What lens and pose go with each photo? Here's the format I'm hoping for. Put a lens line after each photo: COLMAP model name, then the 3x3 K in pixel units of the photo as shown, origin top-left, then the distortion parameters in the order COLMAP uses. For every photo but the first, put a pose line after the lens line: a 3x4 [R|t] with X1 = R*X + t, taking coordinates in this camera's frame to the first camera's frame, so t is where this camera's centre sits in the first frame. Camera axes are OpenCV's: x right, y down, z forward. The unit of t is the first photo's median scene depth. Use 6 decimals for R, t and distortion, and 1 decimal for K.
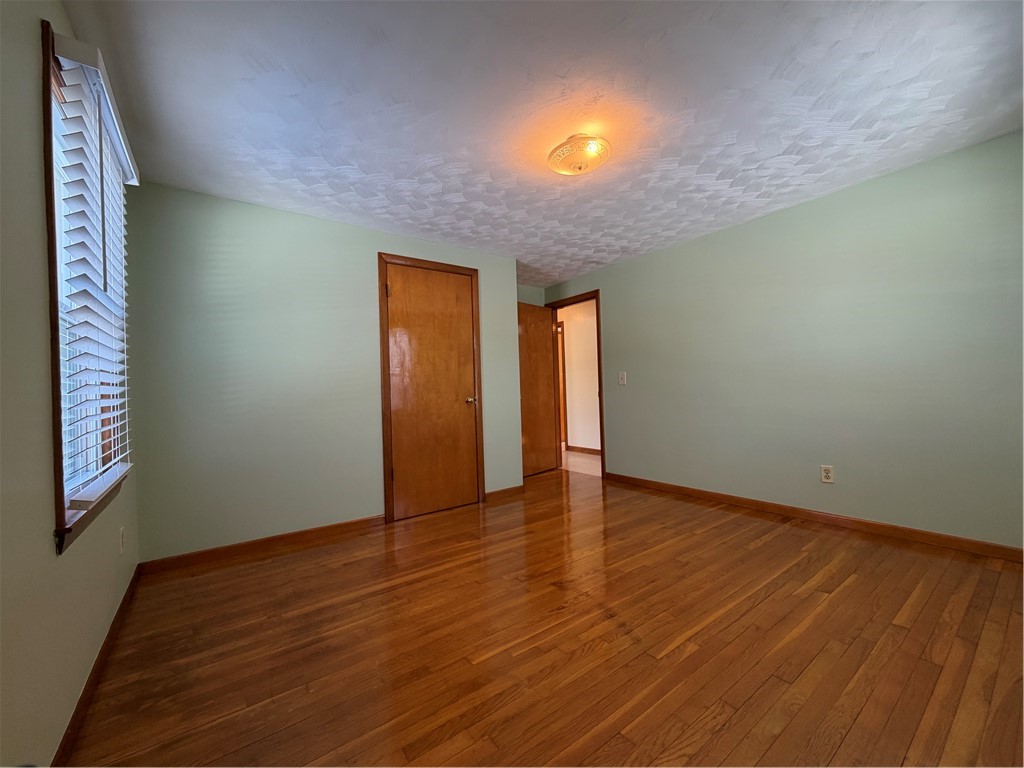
lens RADIAL K [[409.9, 0, 512.3], [0, 409.9, 387.6], [0, 0, 1]] dist [0.002557, -0.000308]
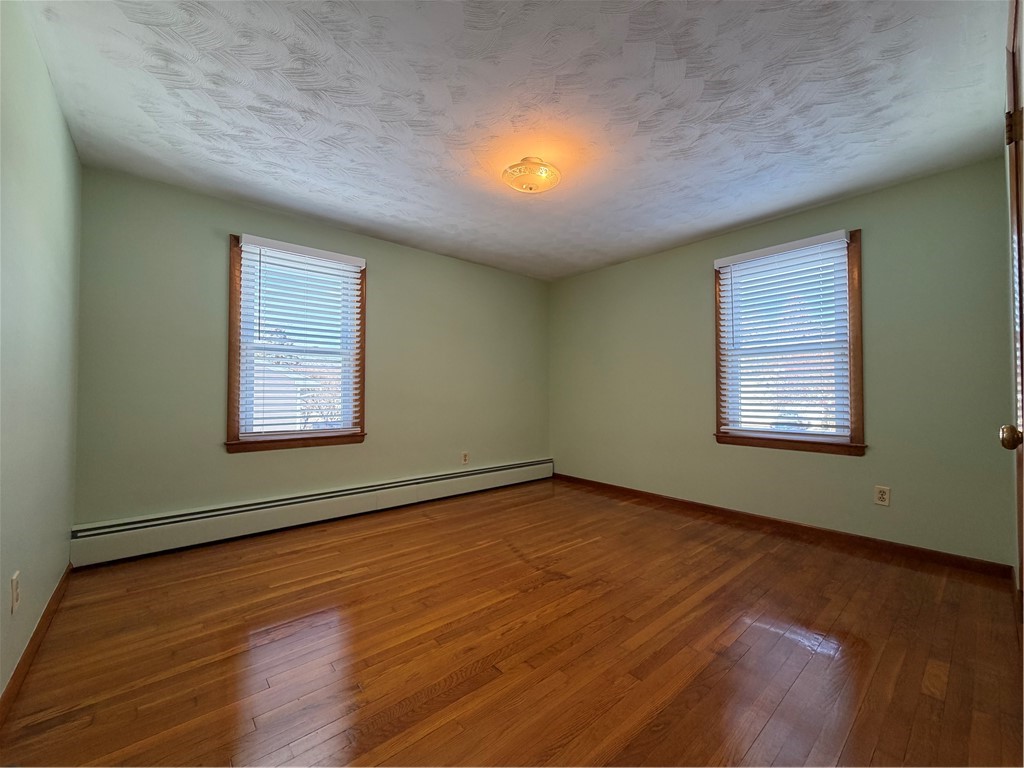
lens RADIAL K [[409.9, 0, 514.2], [0, 409.9, 384.3], [0, 0, 1]] dist [0.002557, -0.000308]
pose [[-0.996612, 0.026311, -0.077921, 0.342551], [0.027460, 0.999529, -0.013704, -0.006223], [0.077524, -0.015797, -0.996865, 2.279240]]
